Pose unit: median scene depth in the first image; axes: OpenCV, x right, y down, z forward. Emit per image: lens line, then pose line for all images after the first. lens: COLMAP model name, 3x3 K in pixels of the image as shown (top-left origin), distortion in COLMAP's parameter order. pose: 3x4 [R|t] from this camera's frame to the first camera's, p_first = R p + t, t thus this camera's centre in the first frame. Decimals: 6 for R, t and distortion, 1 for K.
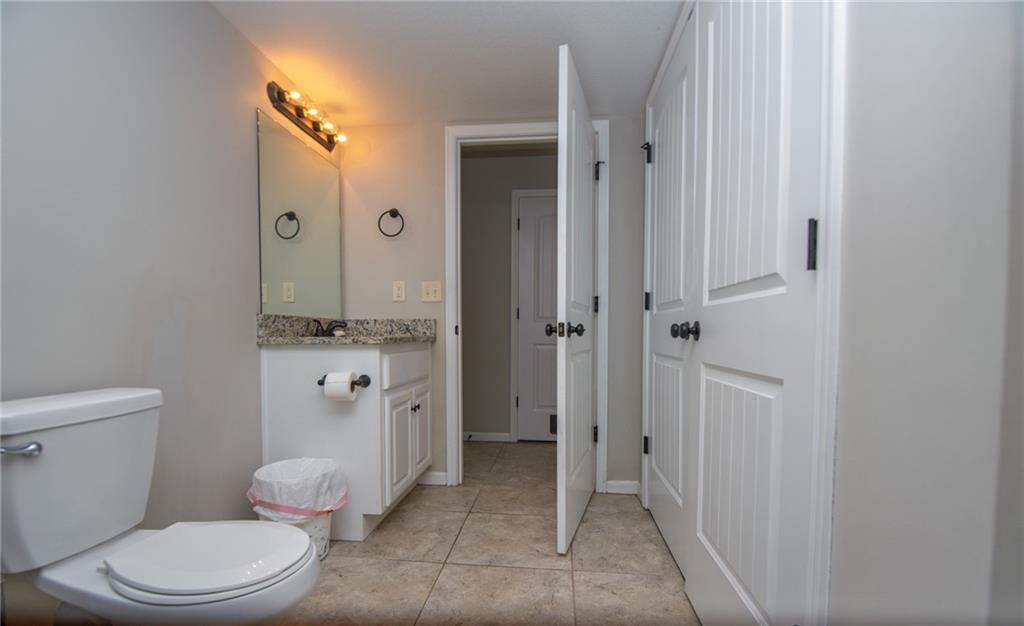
lens RADIAL K [[444.4, 0, 512.0], [0, 444.4, 313.0], [0, 0, 1]] dist [-0.000016, -0.000004]
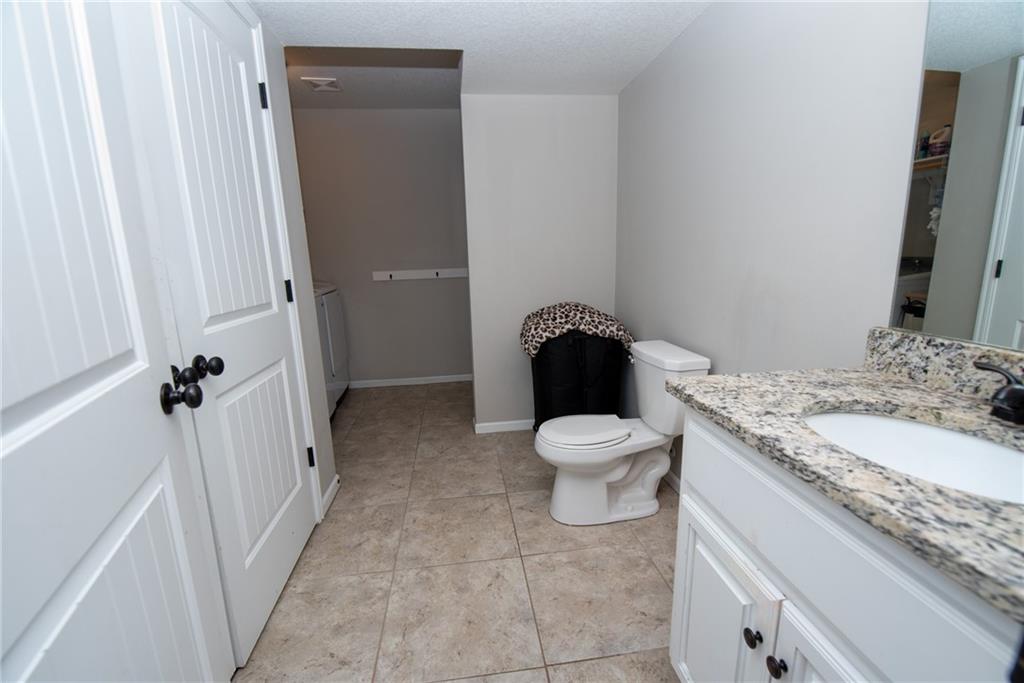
lens RADIAL K [[449.7, 0, 518.5], [0, 449.7, 347.2], [0, 0, 1]] dist [0.000986, -0.009110]
pose [[-0.971280, 0.072649, -0.226579, 0.021124], [0.035515, 0.985845, 0.163852, -0.083335], [0.235275, 0.151099, -0.960112, 1.428029]]
